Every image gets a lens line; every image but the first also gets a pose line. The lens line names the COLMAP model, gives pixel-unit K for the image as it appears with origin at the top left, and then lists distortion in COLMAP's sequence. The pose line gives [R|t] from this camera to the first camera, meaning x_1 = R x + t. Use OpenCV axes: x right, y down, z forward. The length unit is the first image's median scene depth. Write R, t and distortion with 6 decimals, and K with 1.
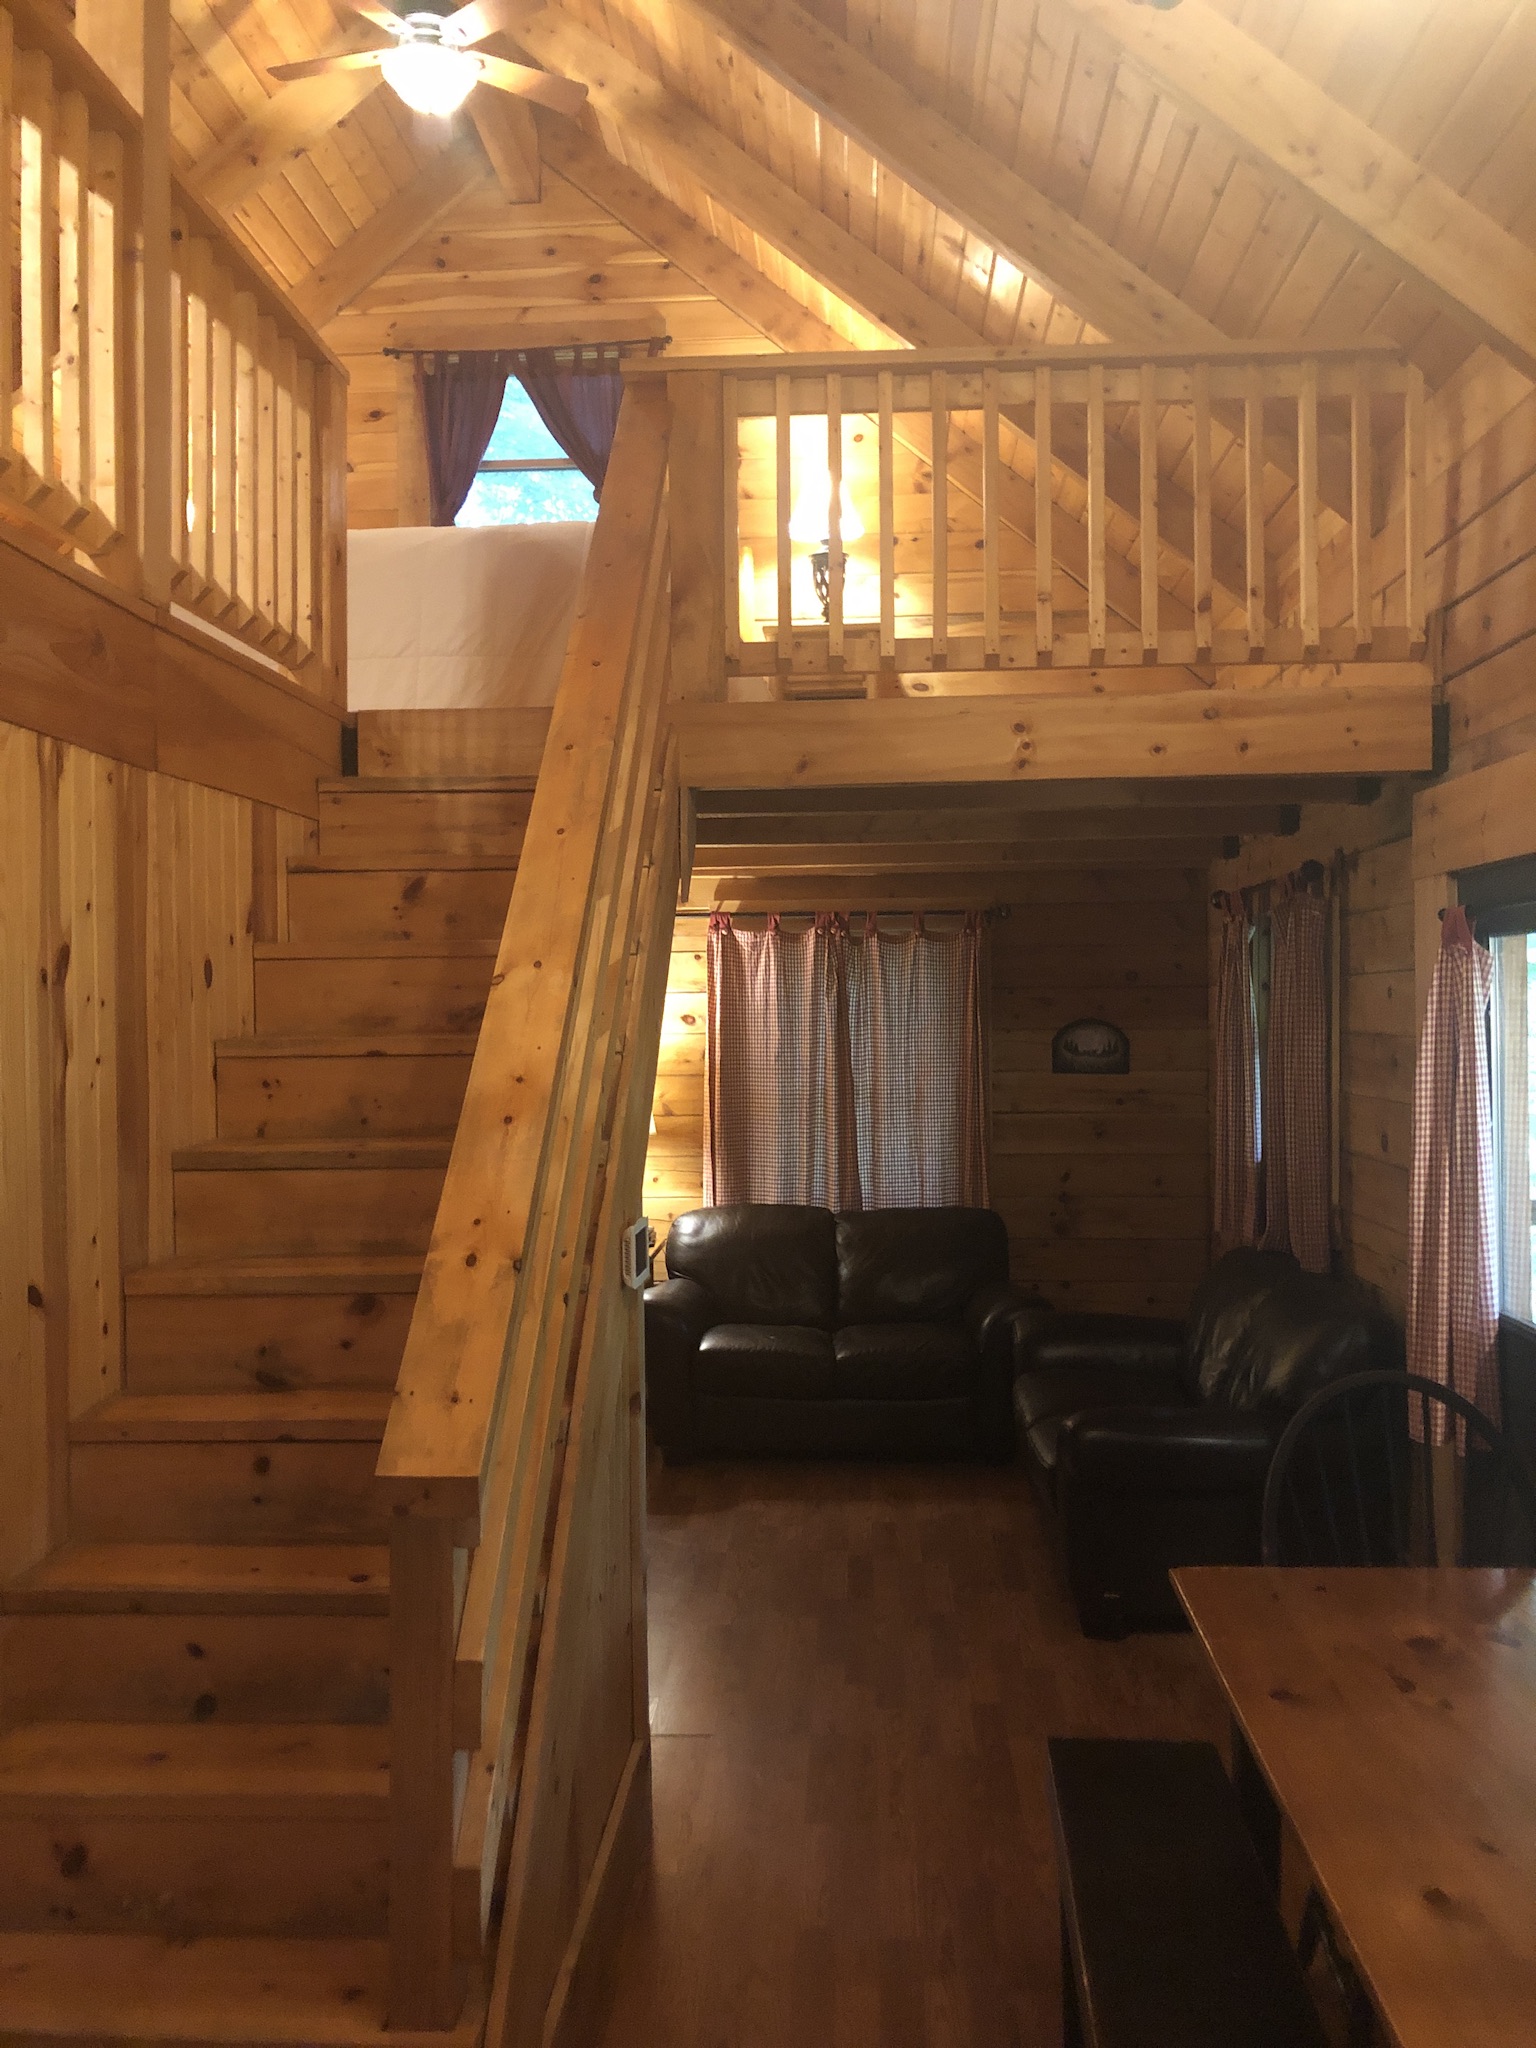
lens RADIAL K [[1689.5, 0, 761.0], [0, 1689.5, 1020.0], [0, 0, 1]] dist [0.002762, 0.022624]
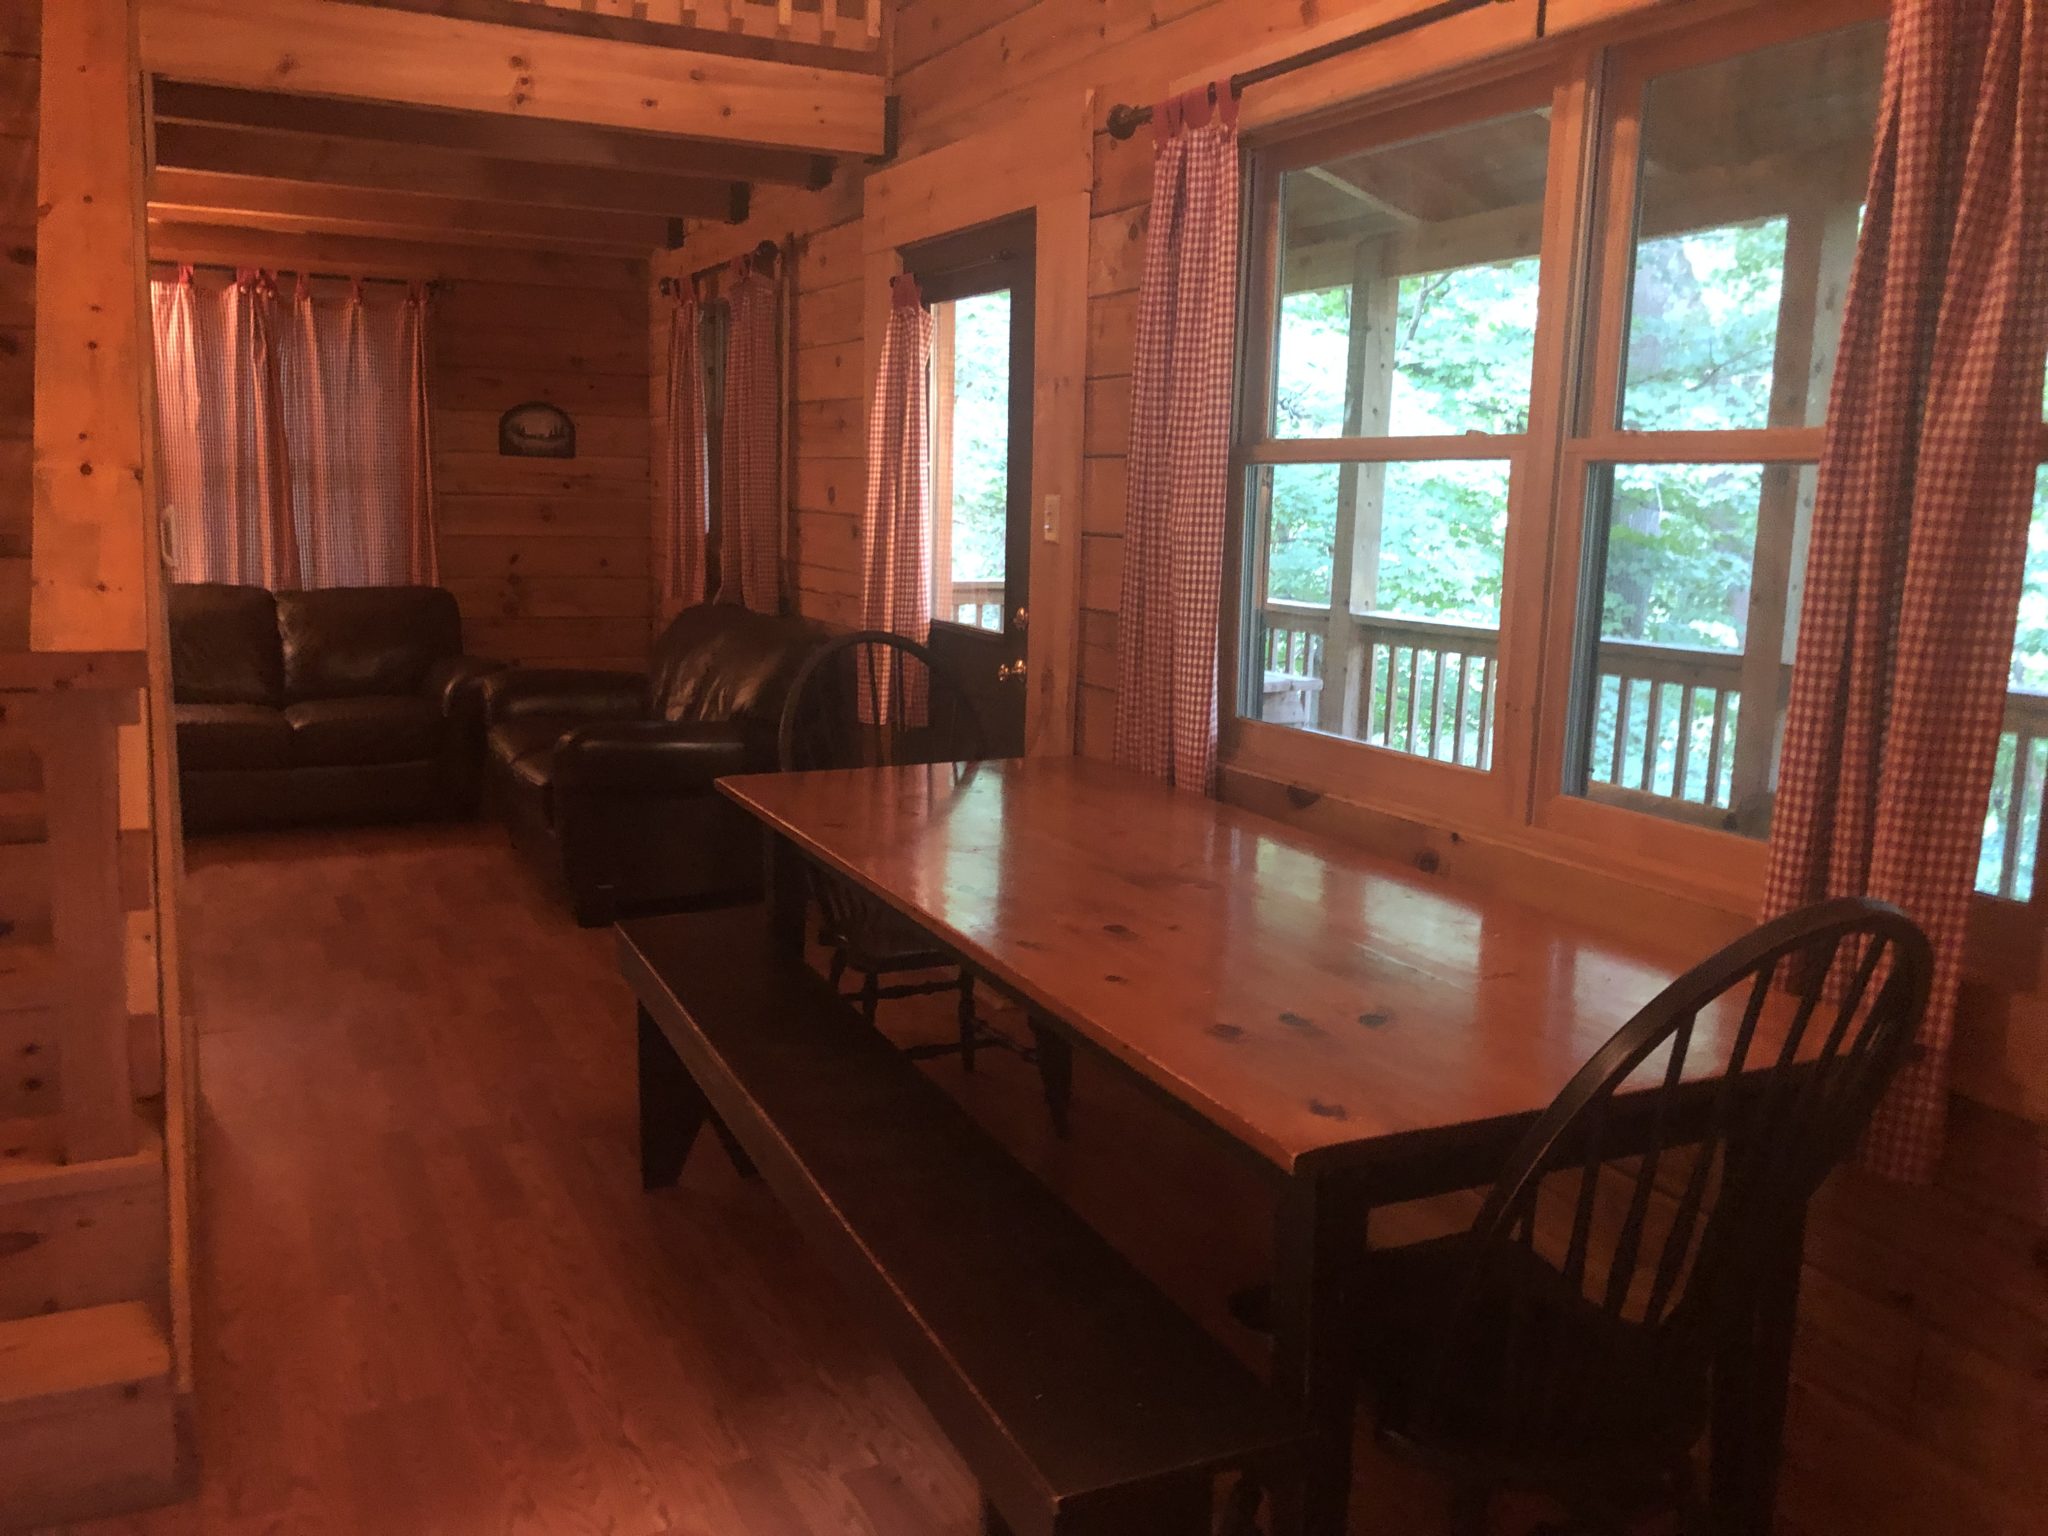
lens RADIAL K [[1689.5, 0, 1021.0], [0, 1689.5, 767.7], [0, 0, 1]] dist [0.002762, 0.022624]
pose [[0.871427, -0.050156, 0.487954, -0.086445], [-0.032841, 0.986561, 0.160058, 0.063200], [-0.489425, -0.155504, 0.858069, -0.081329]]
